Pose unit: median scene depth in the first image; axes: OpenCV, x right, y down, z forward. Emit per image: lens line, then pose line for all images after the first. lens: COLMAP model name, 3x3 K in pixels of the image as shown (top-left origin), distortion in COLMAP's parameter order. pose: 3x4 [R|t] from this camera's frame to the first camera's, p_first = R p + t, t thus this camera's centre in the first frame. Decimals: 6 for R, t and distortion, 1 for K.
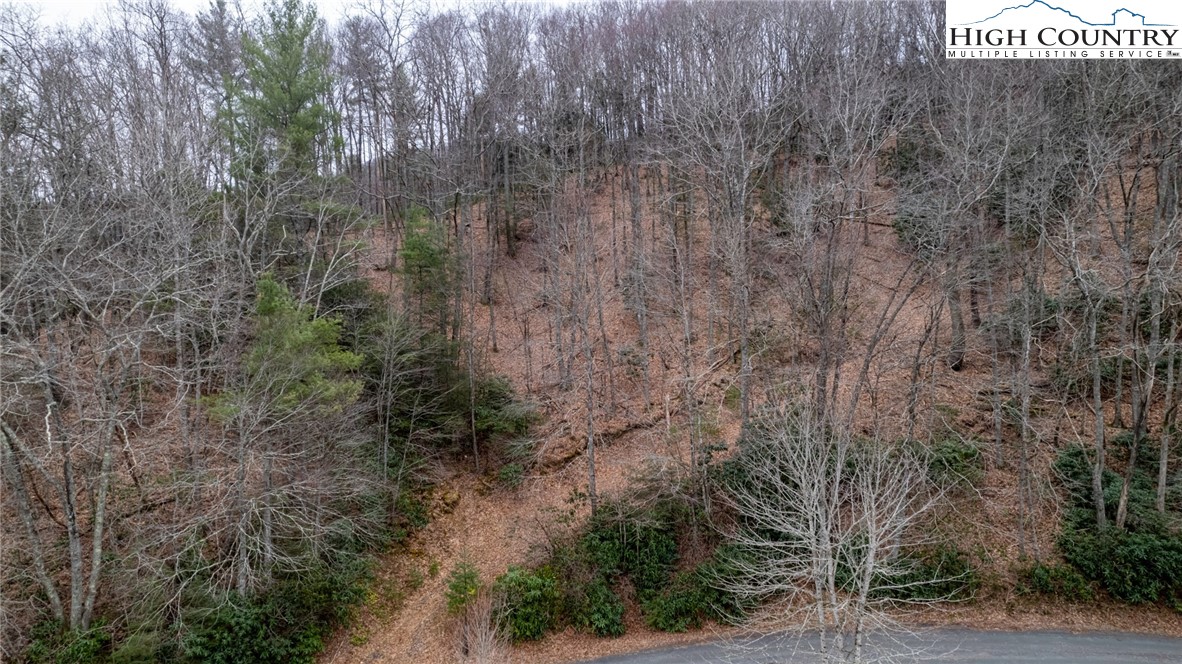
lens RADIAL K [[759.1, 0, 591.0], [0, 759.1, 332.0], [0, 0, 1]] dist [-0.086340, 0.075363]
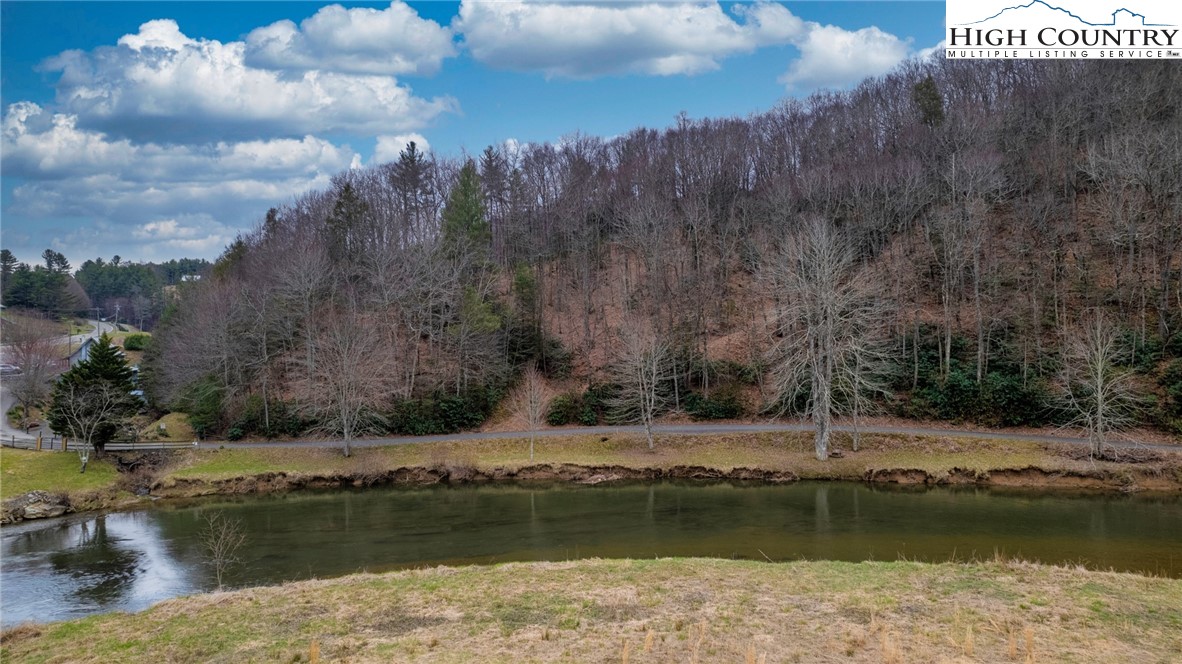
lens RADIAL K [[759.1, 0, 591.0], [0, 759.1, 332.0], [0, 0, 1]] dist [-0.086340, 0.075363]
pose [[0.988665, -0.003382, -0.150103, 0.392974], [-0.006714, 0.997750, -0.066701, 0.241749], [0.149991, 0.066952, 0.986418, -1.485543]]
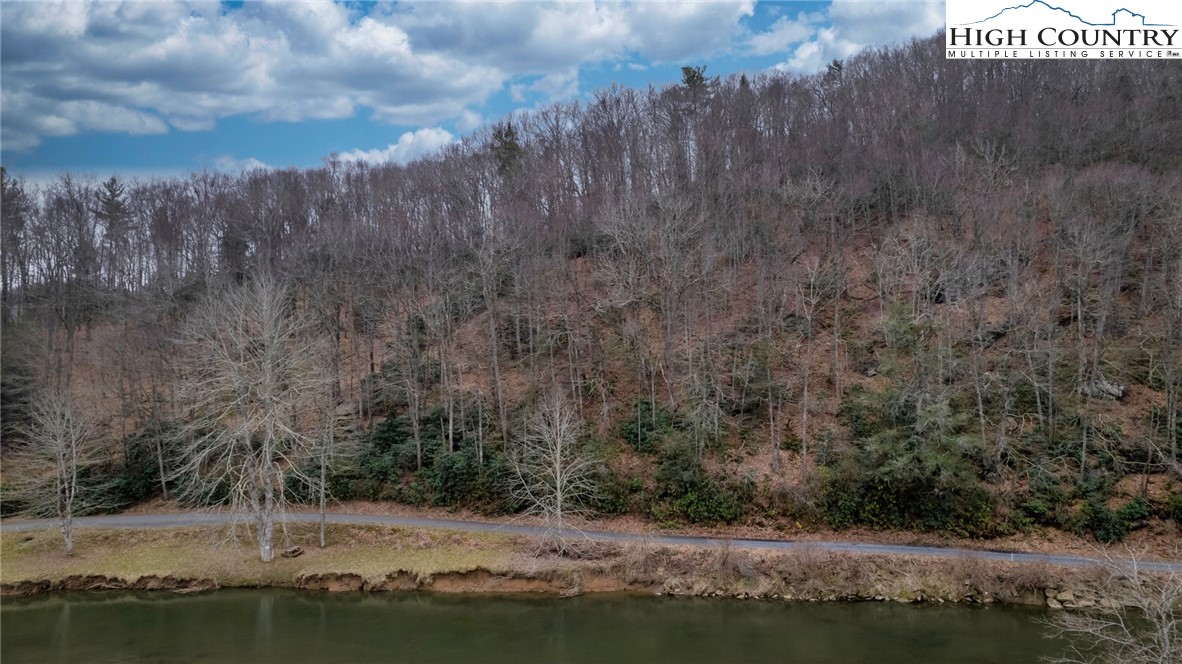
lens RADIAL K [[759.1, 0, 591.0], [0, 759.1, 332.0], [0, 0, 1]] dist [-0.086340, 0.075363]
pose [[0.997105, 0.005456, 0.075839, 1.300688], [0.004497, 0.991445, -0.130446, 0.157441], [-0.075902, 0.130409, 0.988551, -1.152677]]
